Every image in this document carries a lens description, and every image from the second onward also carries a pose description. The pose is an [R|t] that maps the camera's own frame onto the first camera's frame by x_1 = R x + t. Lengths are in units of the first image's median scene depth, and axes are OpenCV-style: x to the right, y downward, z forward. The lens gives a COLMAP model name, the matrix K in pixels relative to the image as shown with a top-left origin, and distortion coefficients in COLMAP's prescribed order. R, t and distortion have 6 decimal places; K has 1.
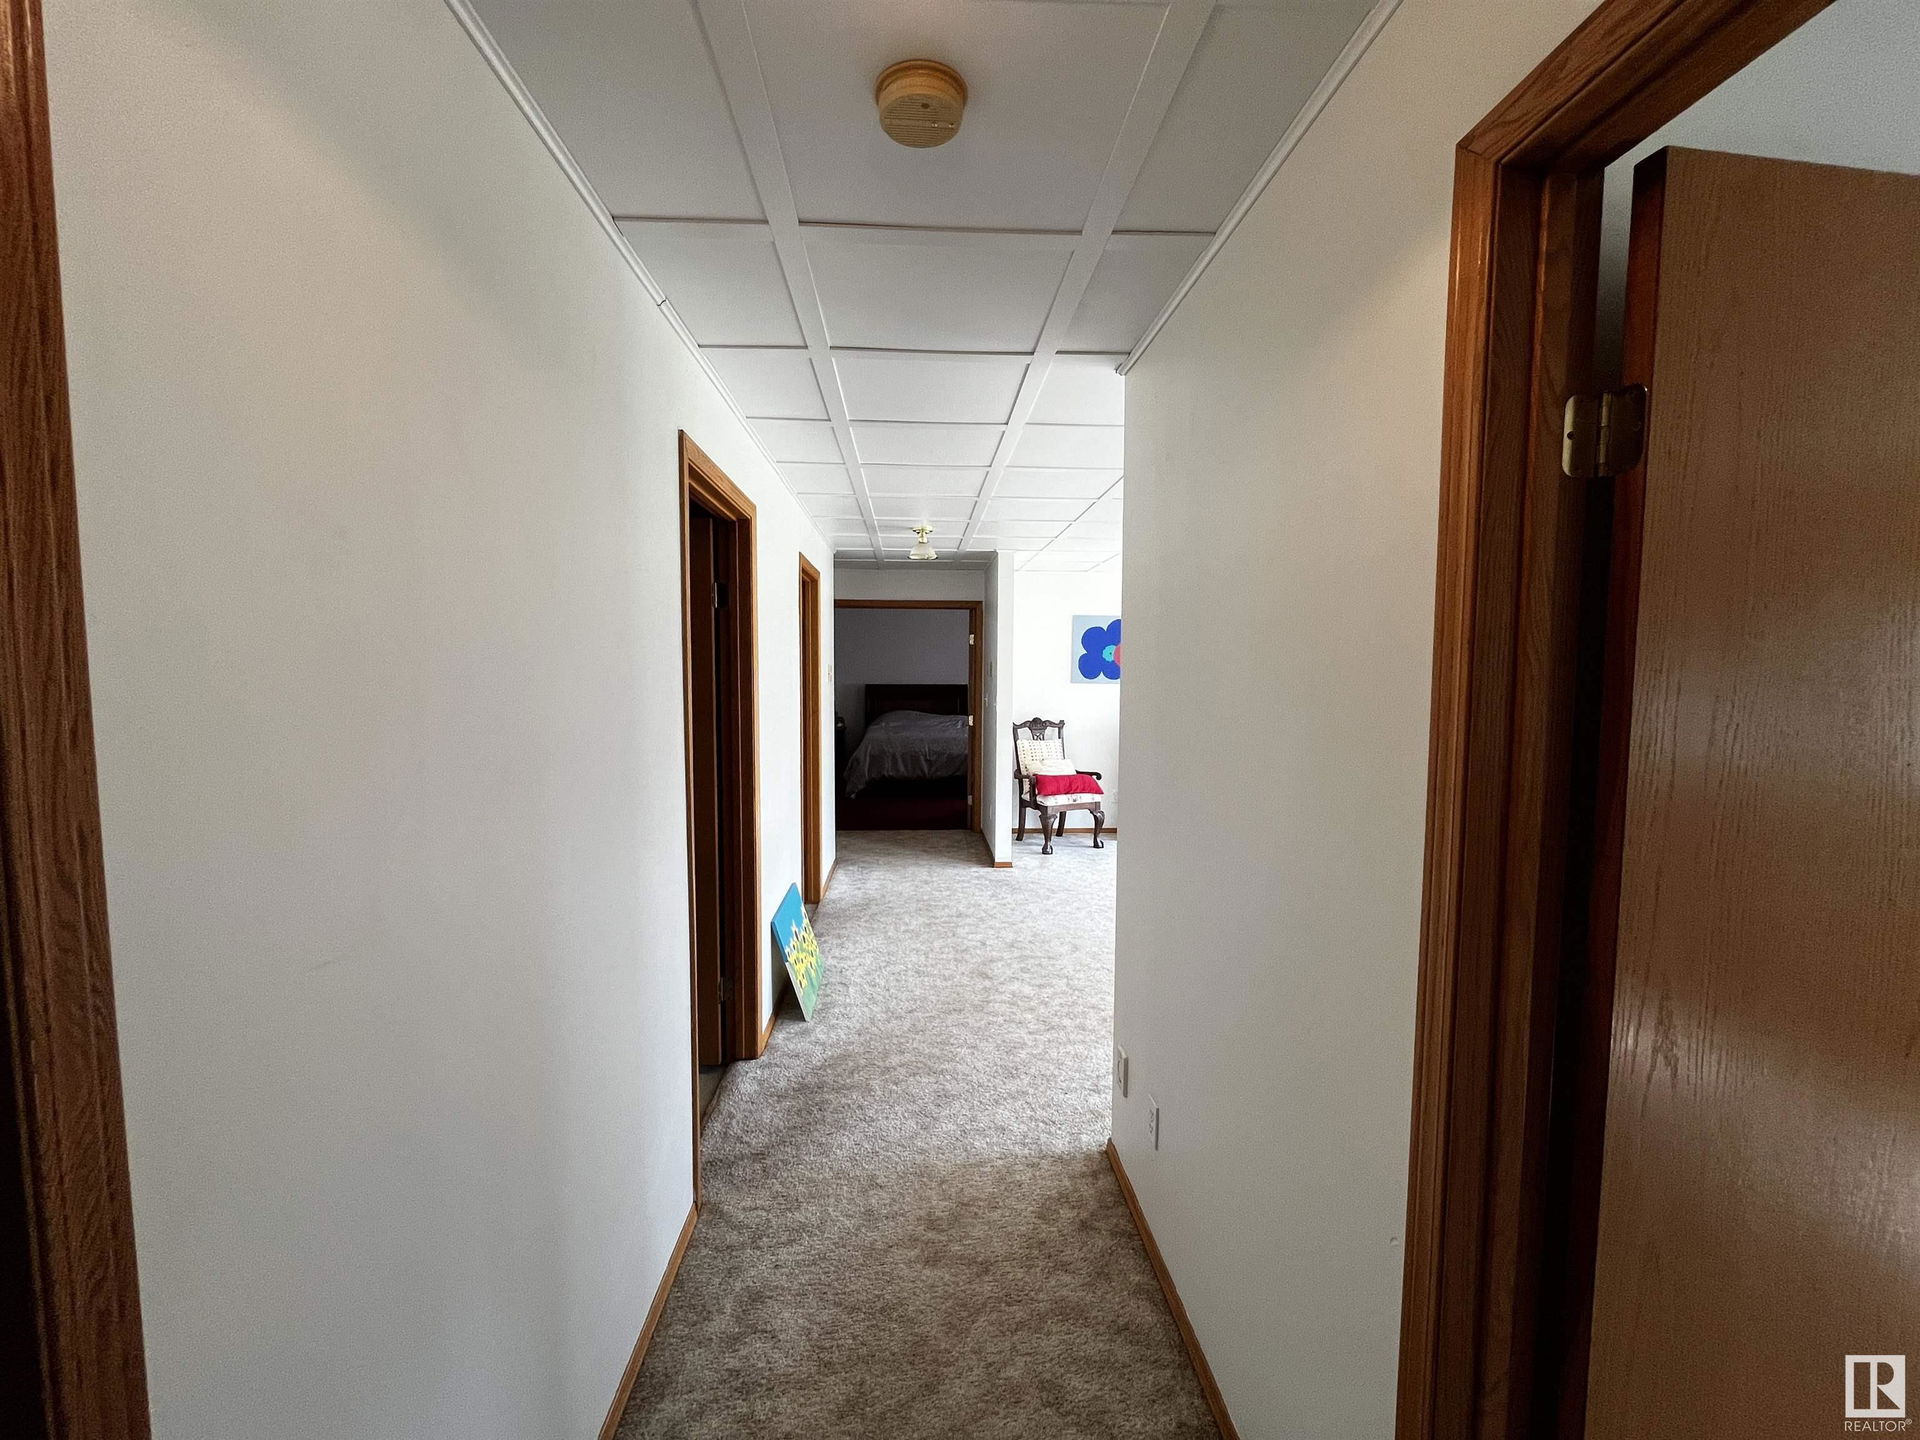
lens RADIAL K [[781.7, 0, 959.6], [0, 781.7, 716.1], [0, 0, 1]] dist [-0.009126, 0.000266]
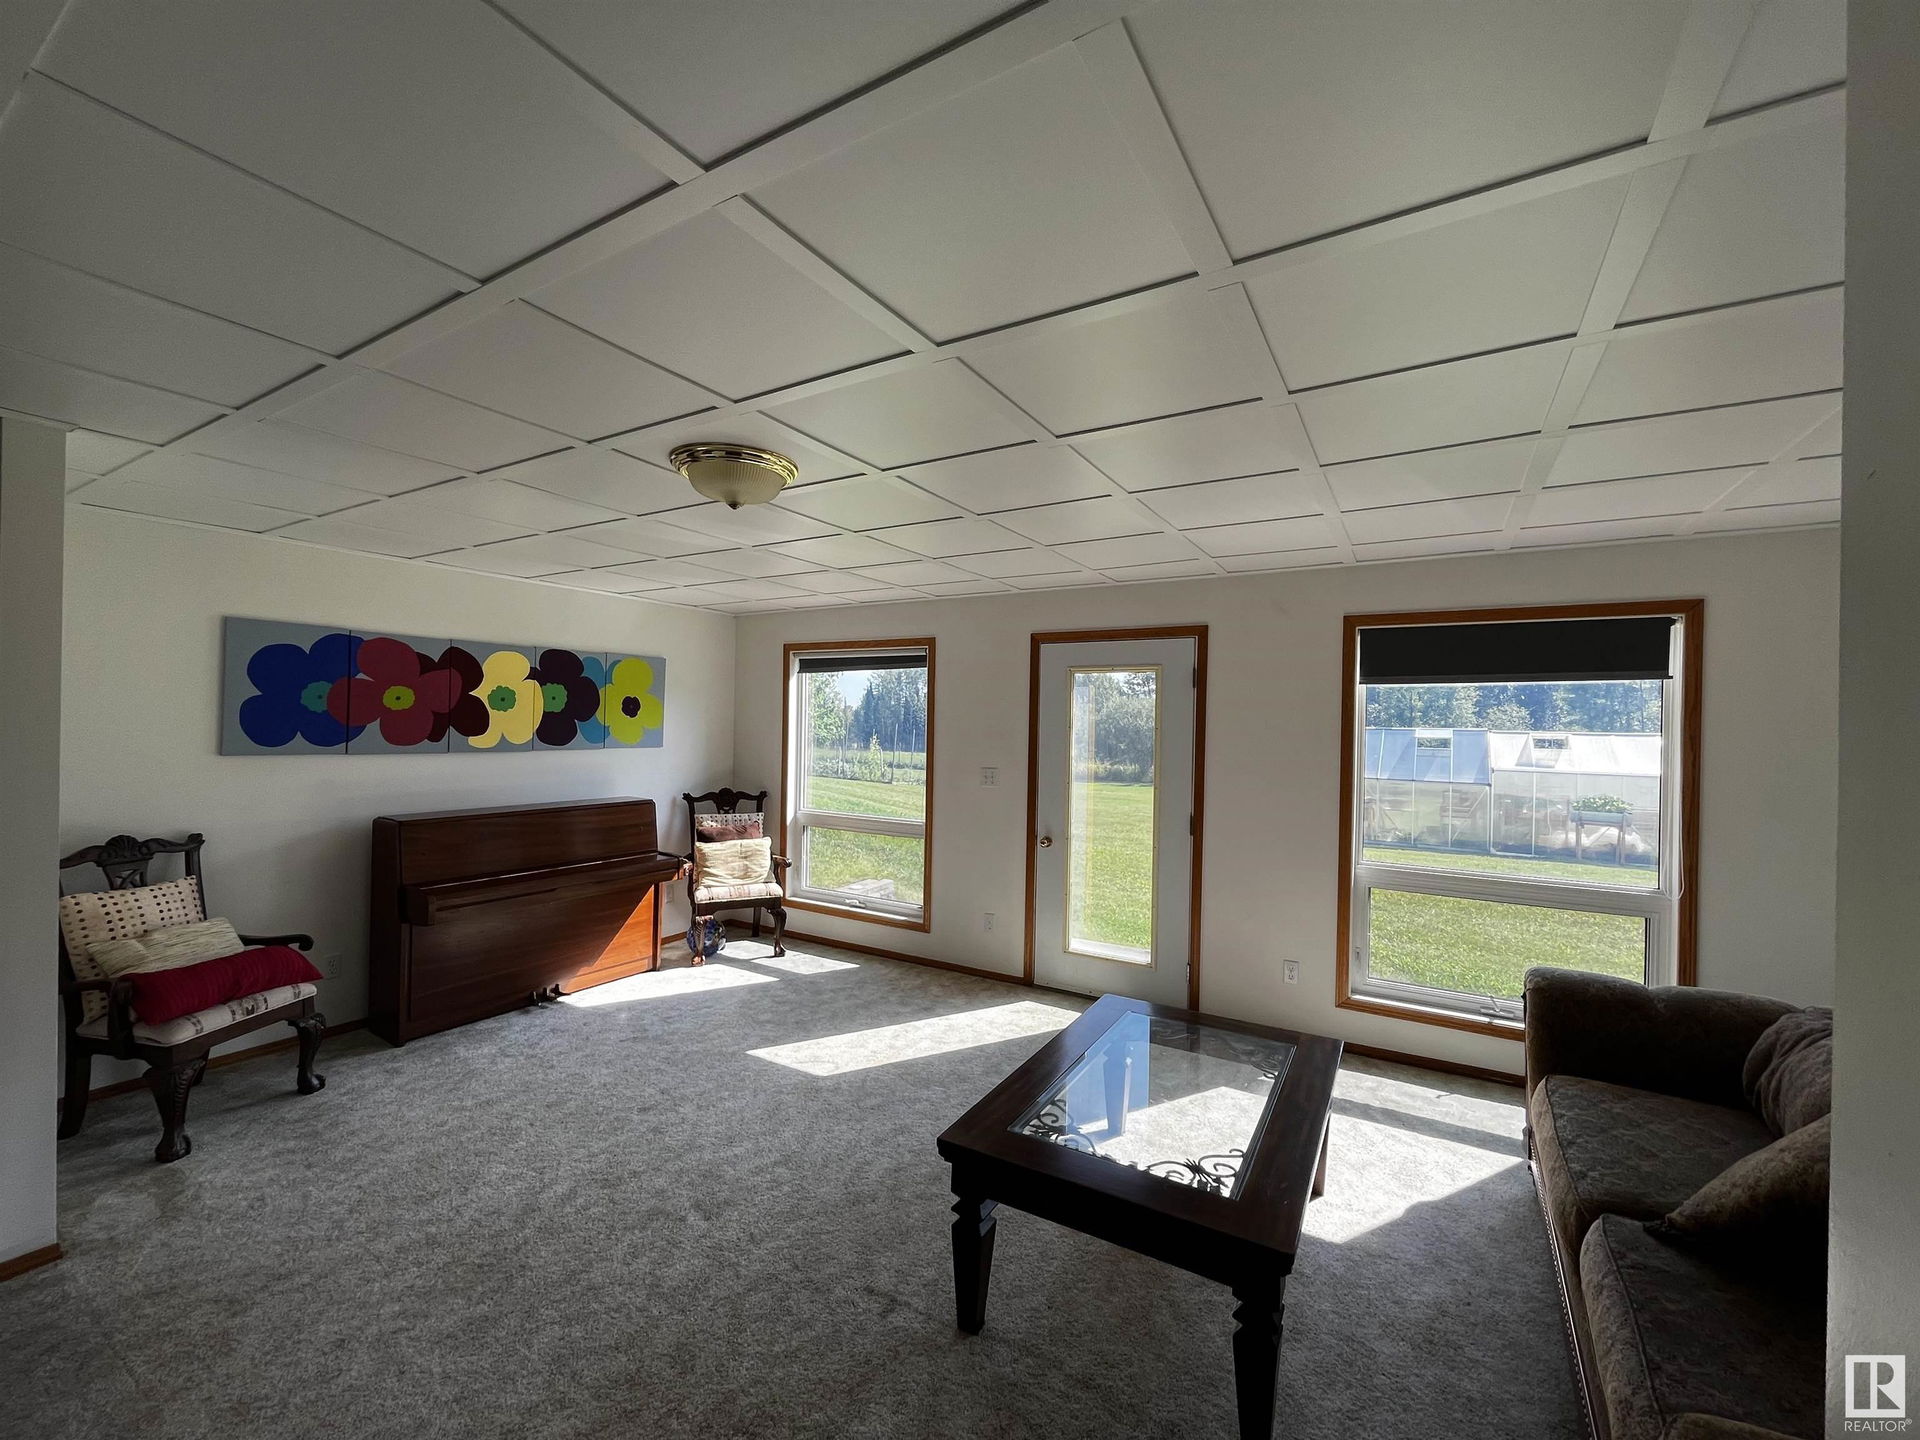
lens RADIAL K [[781.7, 0, 960.6], [0, 781.7, 719.3], [0, 0, 1]] dist [-0.009126, 0.000266]
pose [[0.561360, 0.007651, 0.827537, 0.002322], [0.045894, 0.998131, -0.040360, -0.025868], [-0.826298, 0.060635, 0.559959, 0.373727]]
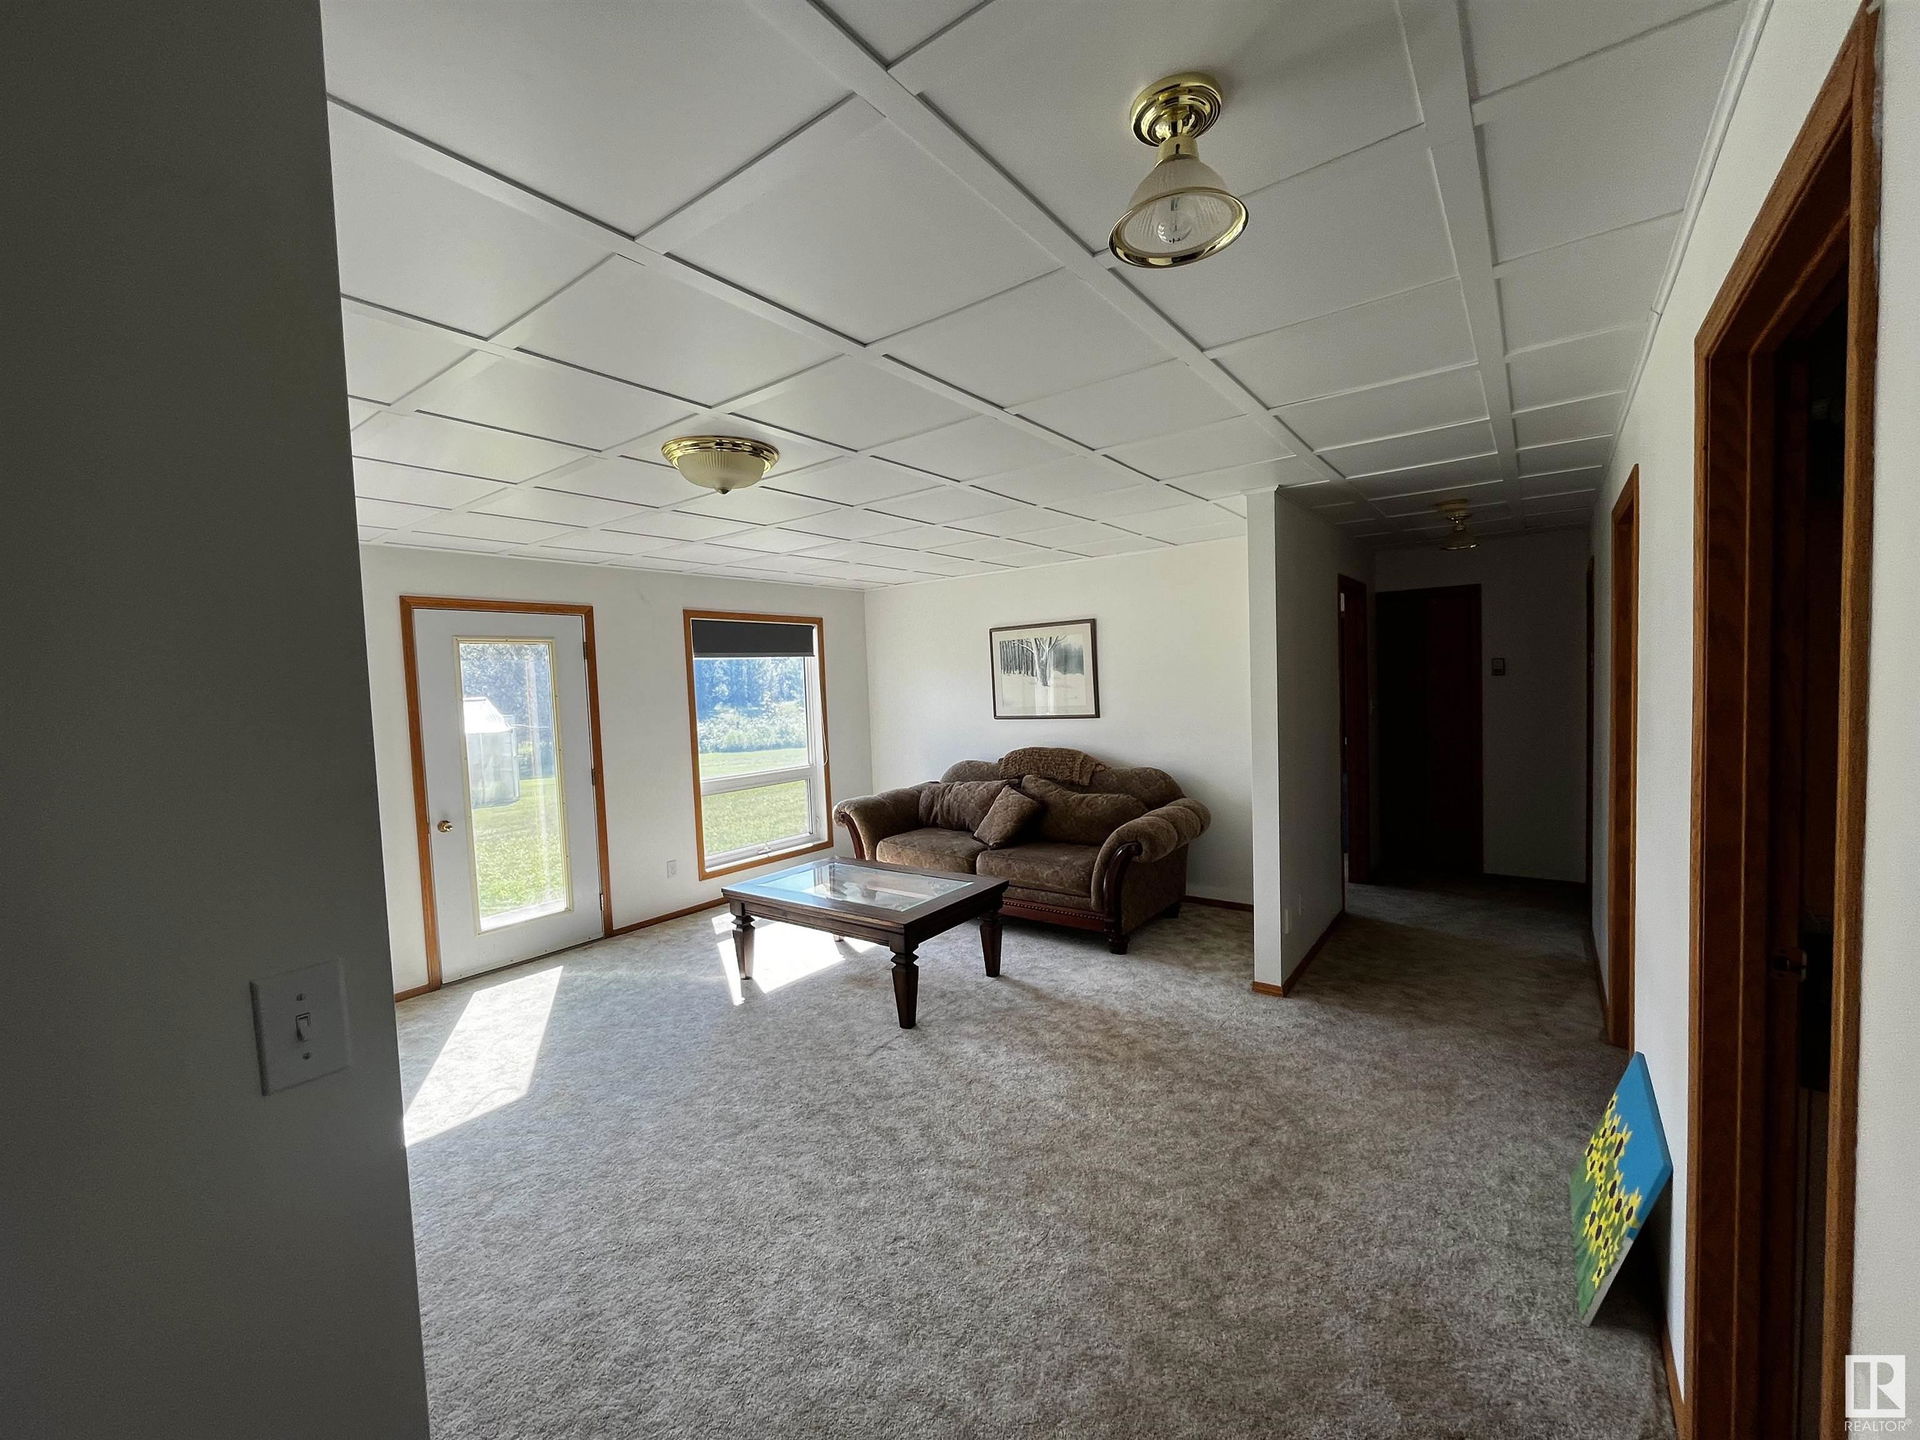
lens RADIAL K [[781.7, 0, 958.0], [0, 781.7, 718.3], [0, 0, 1]] dist [-0.009126, 0.000266]
pose [[-0.765814, -0.006343, 0.643031, -0.108851], [0.080779, 0.991082, 0.105980, -0.062935], [-0.637968, 0.133105, -0.758472, 0.910534]]
